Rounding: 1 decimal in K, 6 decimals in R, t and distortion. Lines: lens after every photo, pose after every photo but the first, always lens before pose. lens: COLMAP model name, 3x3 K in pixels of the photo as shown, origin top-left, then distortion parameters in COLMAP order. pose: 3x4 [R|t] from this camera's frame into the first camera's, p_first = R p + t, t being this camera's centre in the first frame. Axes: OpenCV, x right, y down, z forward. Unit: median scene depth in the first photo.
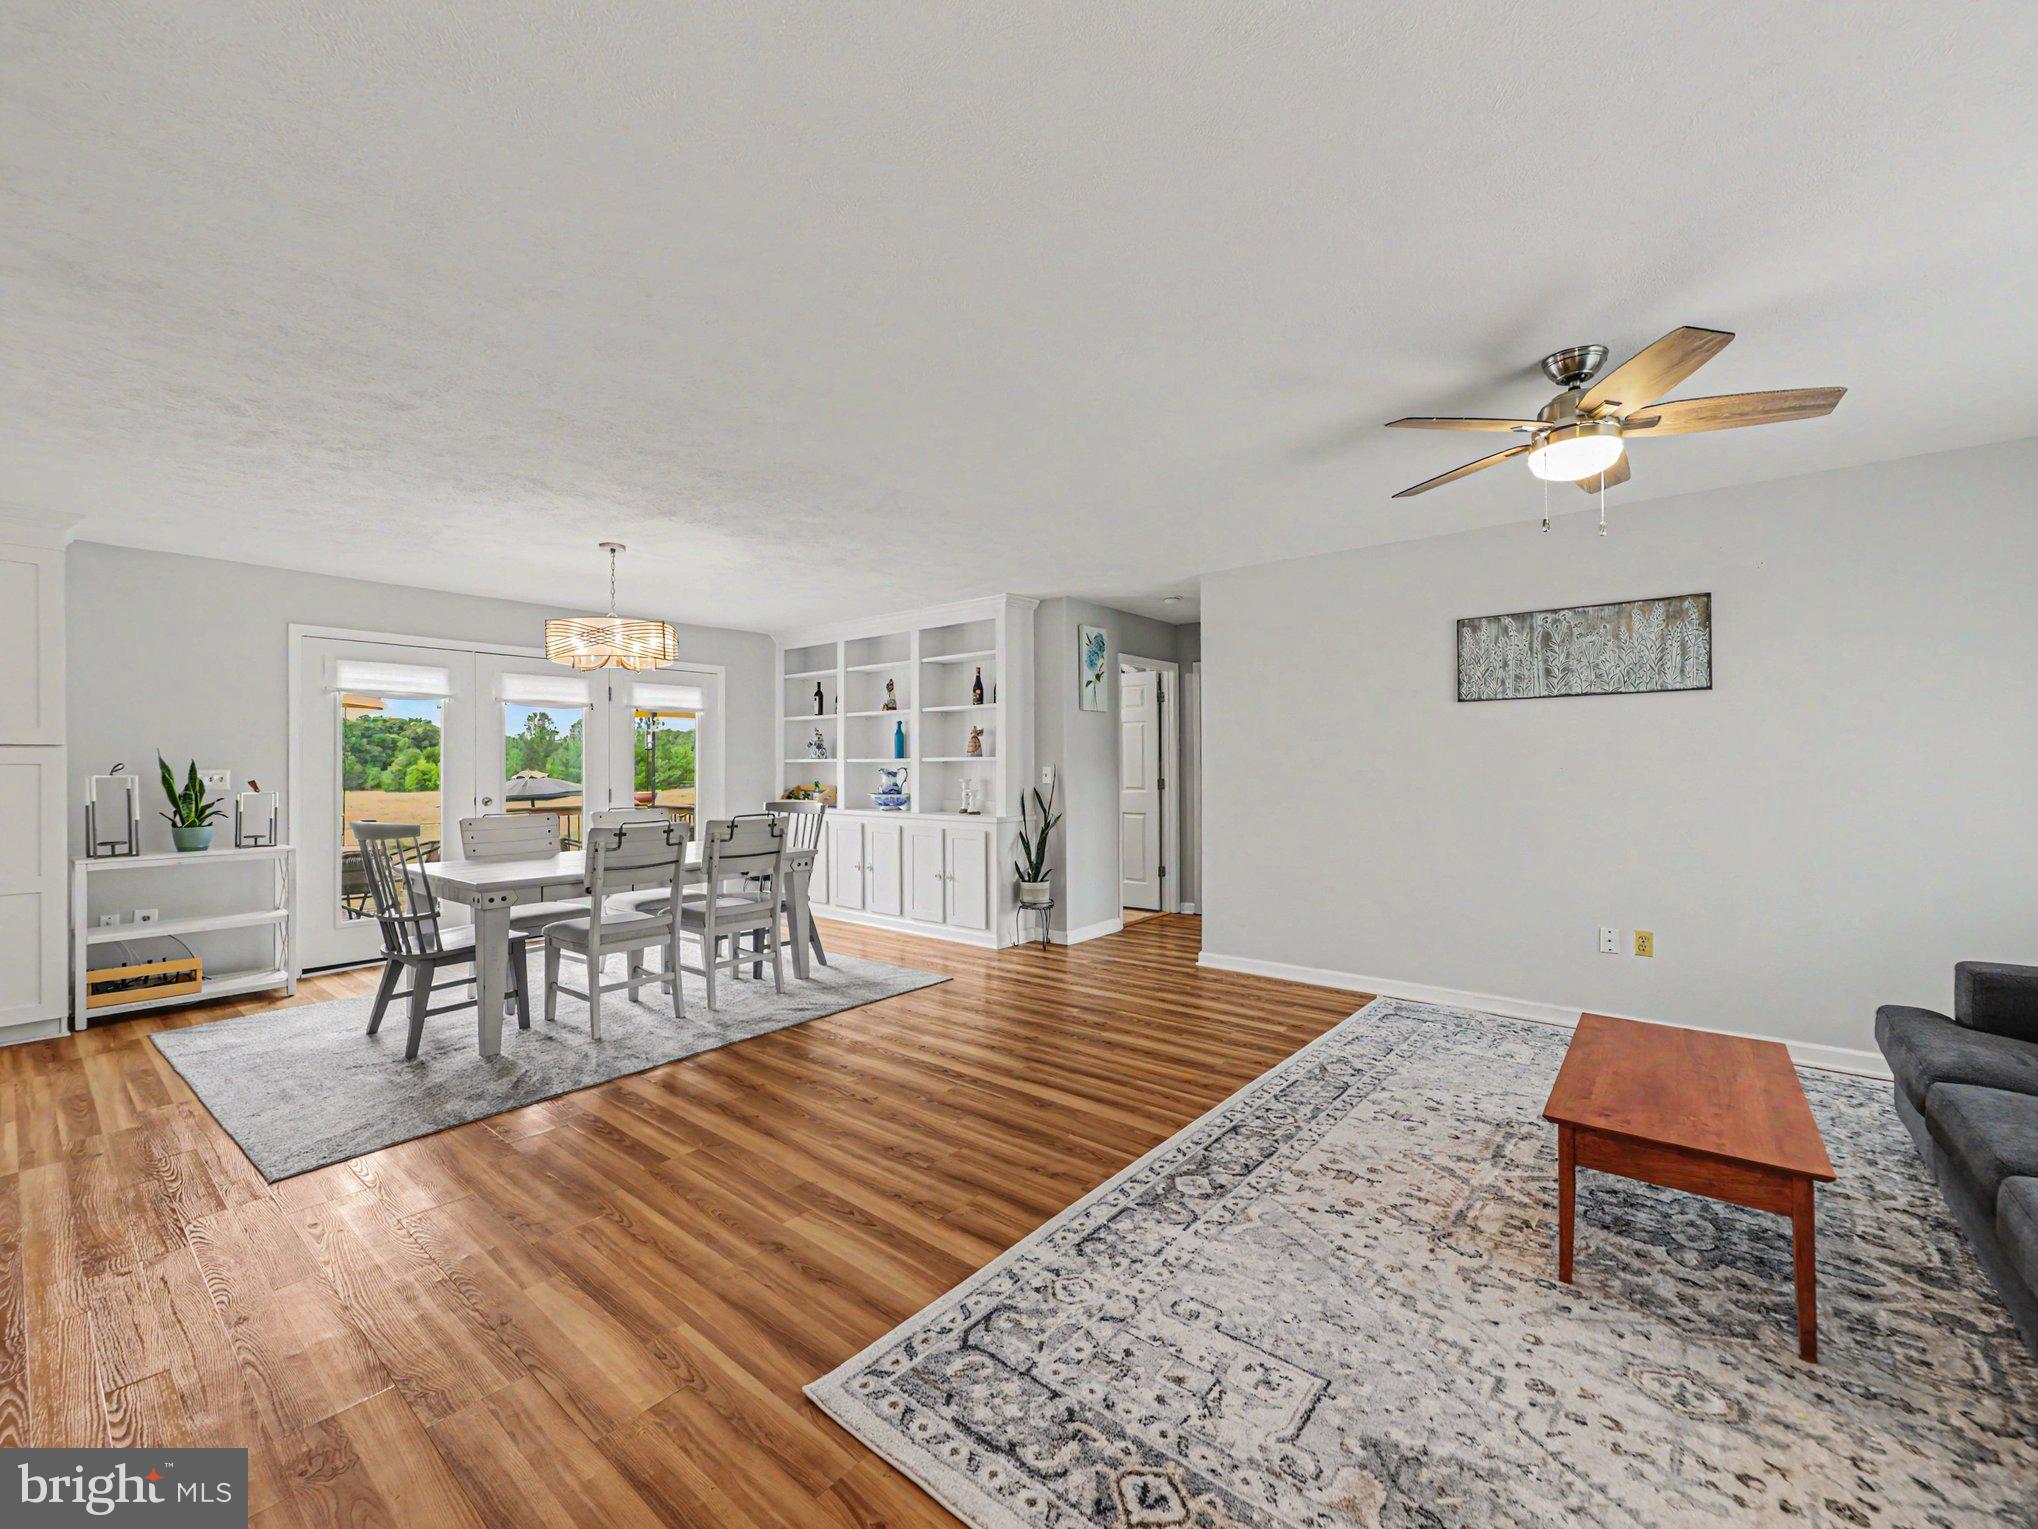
lens RADIAL K [[841.7, 0, 1000.8], [0, 841.7, 763.2], [0, 0, 1]] dist [0.001716, -0.000073]
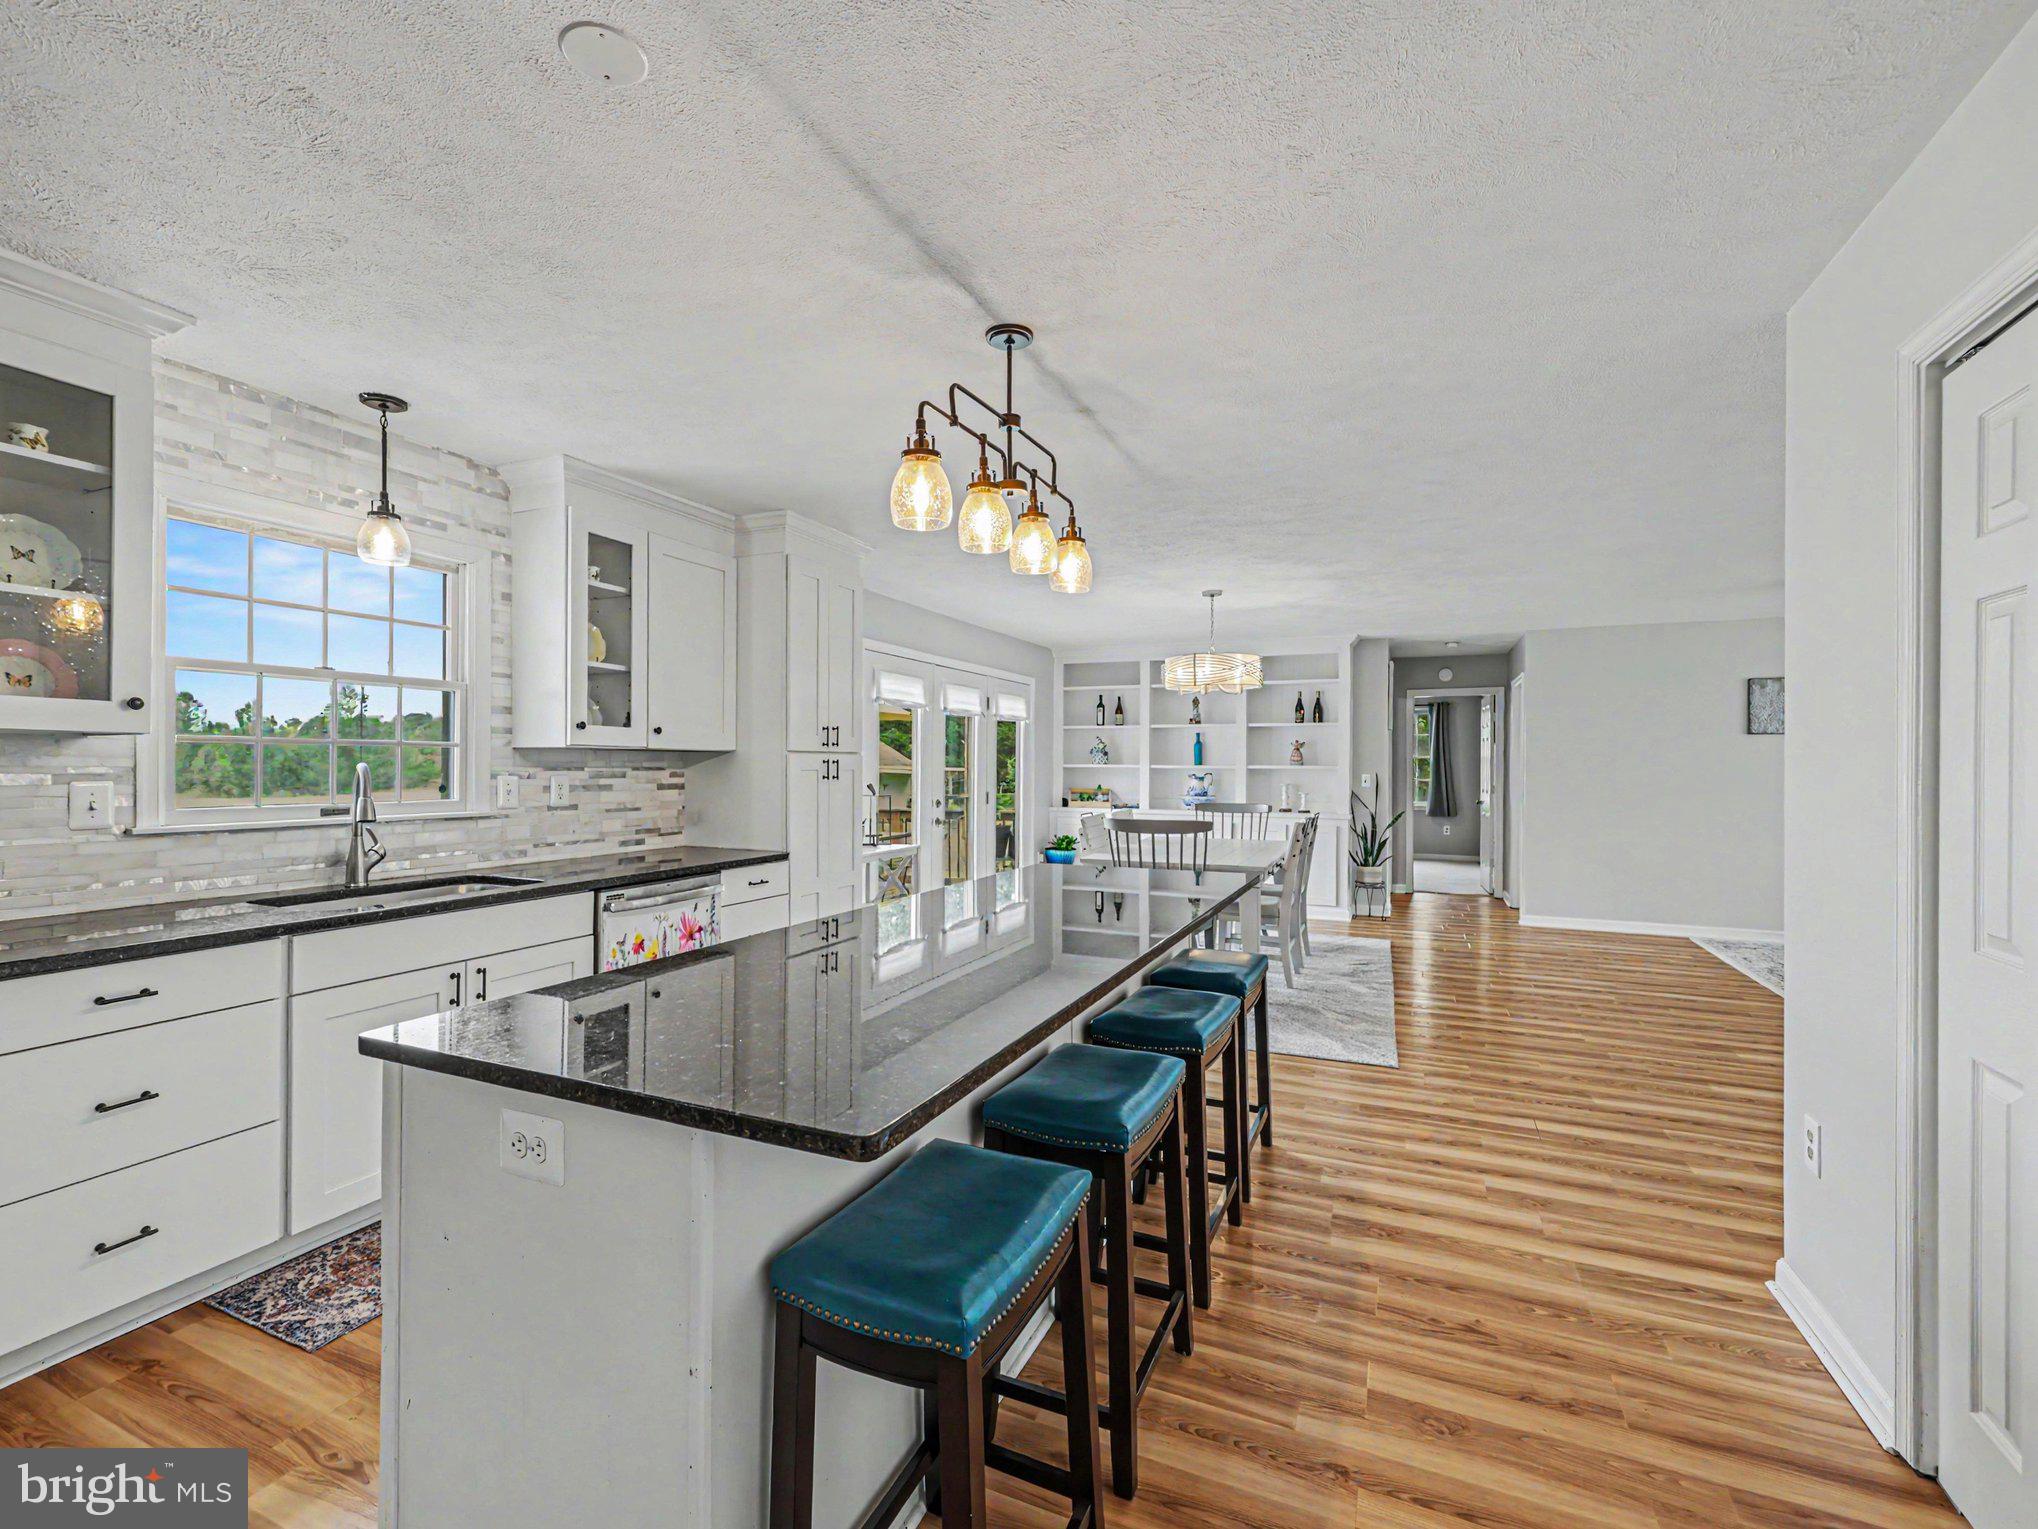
lens RADIAL K [[881.7, 0, 1019.0], [0, 881.7, 764.5], [0, 0, 1]] dist [0.002709, -0.000390]
pose [[0.959548, 0.007702, 0.281440, -1.112080], [-0.007974, 0.999968, -0.000178, -0.006486], [-0.281433, -0.002074, 0.959579, -0.144127]]
